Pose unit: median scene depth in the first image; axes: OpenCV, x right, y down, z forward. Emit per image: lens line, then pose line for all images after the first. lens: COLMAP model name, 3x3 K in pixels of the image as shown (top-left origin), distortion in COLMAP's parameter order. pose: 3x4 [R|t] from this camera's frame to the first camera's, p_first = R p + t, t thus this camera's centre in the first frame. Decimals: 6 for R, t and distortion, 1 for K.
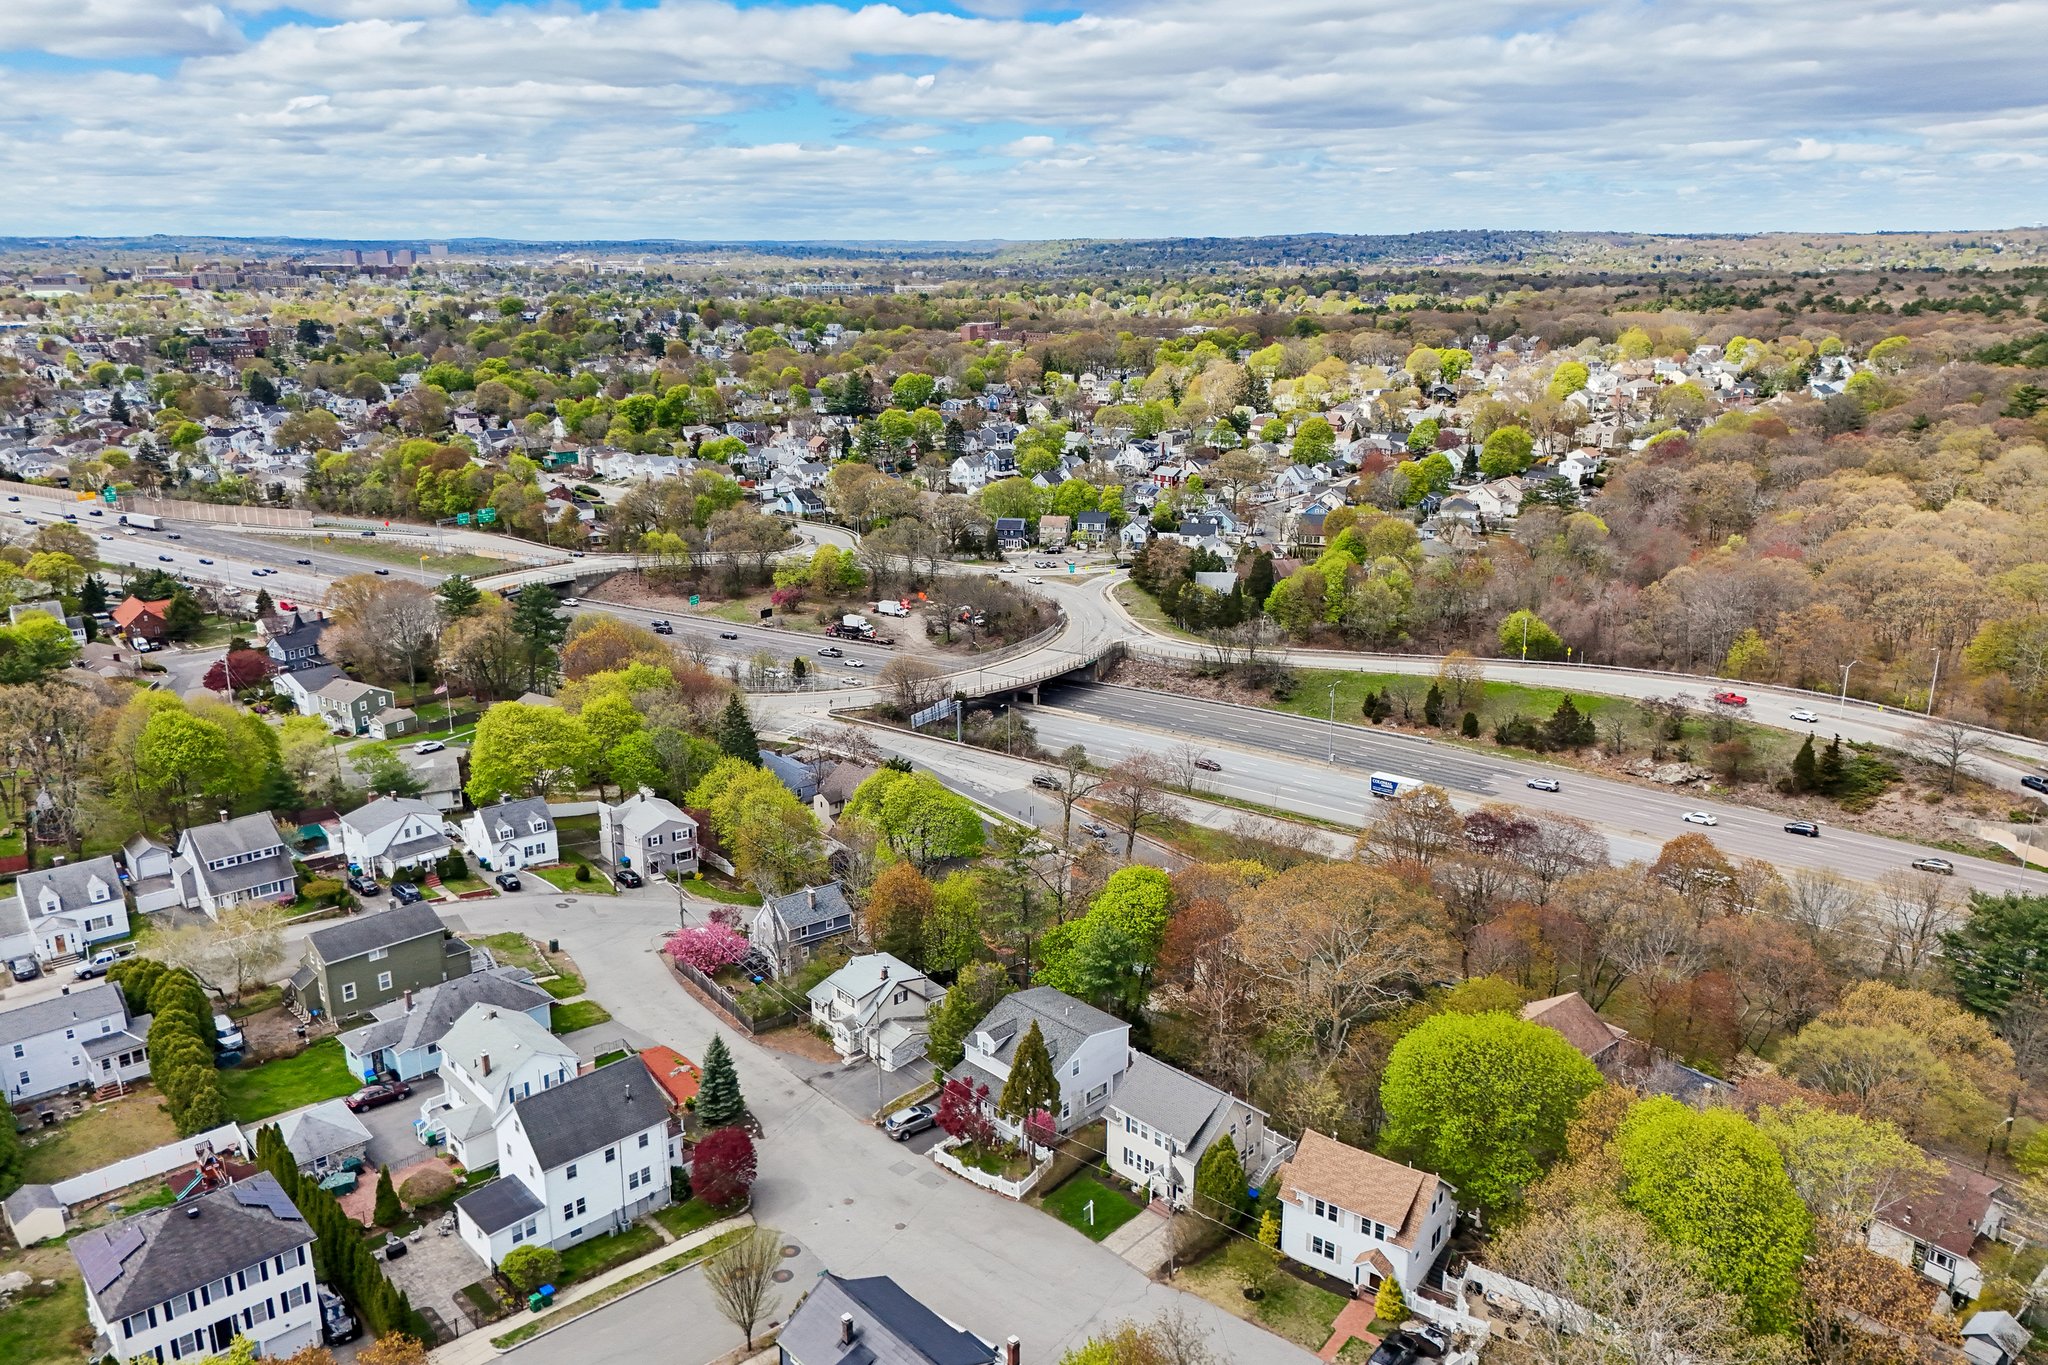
lens RADIAL K [[1481.9, 0, 1024.0], [0, 1481.9, 682.5], [0, 0, 1]] dist [0.095612, -0.106163]
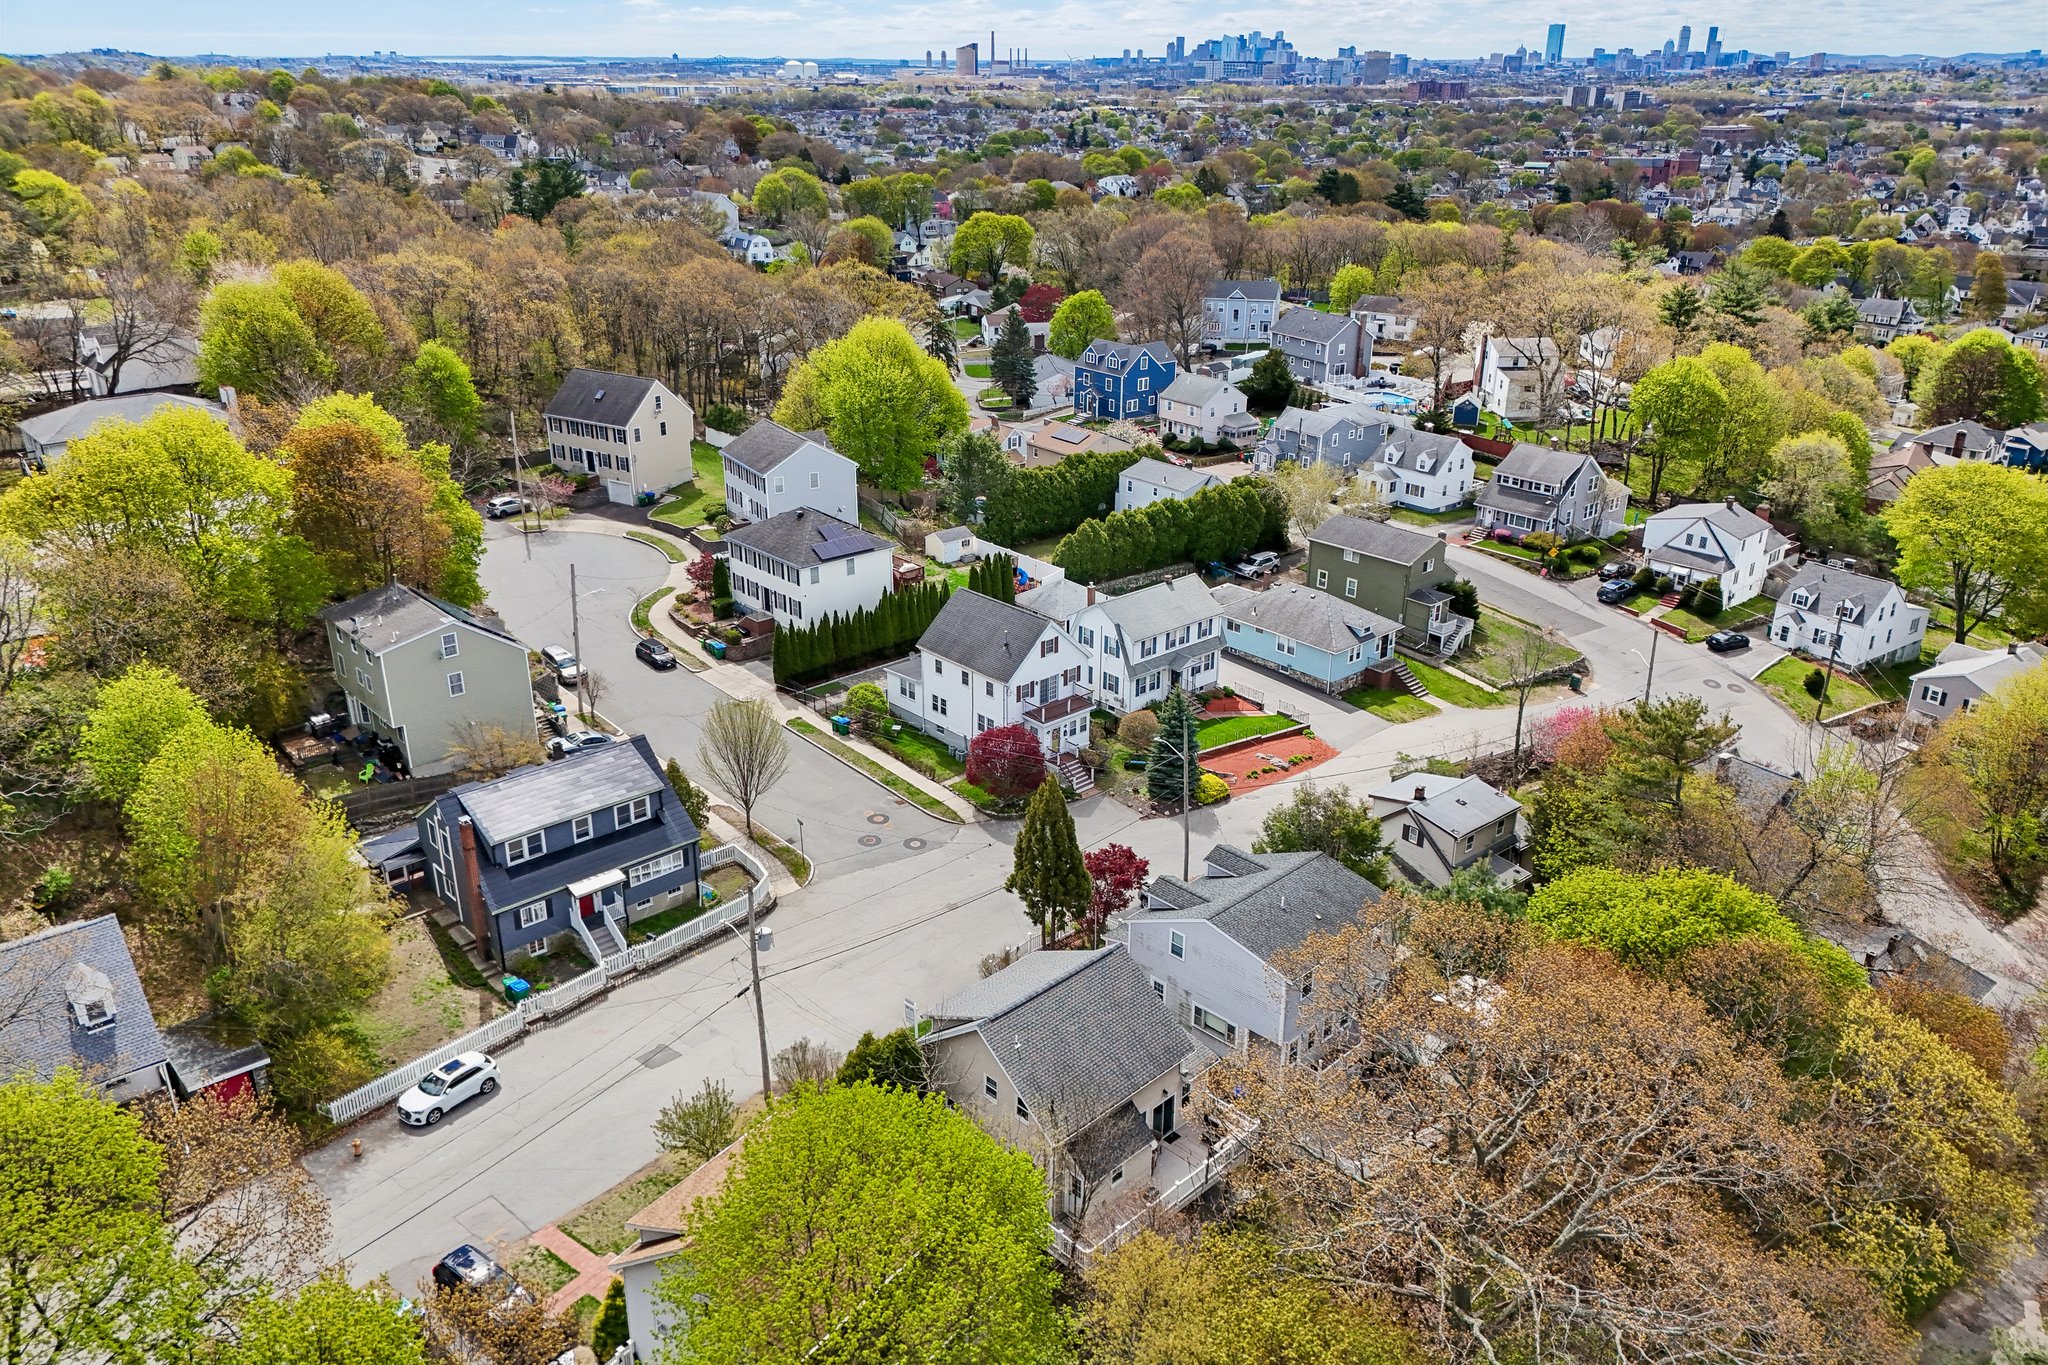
lens RADIAL K [[1481.9, 0, 1024.0], [0, 1481.9, 682.5], [0, 0, 1]] dist [0.095612, -0.106163]
pose [[-0.013115, 0.382457, -0.923880, 0.411022], [-0.286782, 0.883704, 0.369896, -0.032435], [0.957906, 0.269803, 0.098092, 0.636169]]
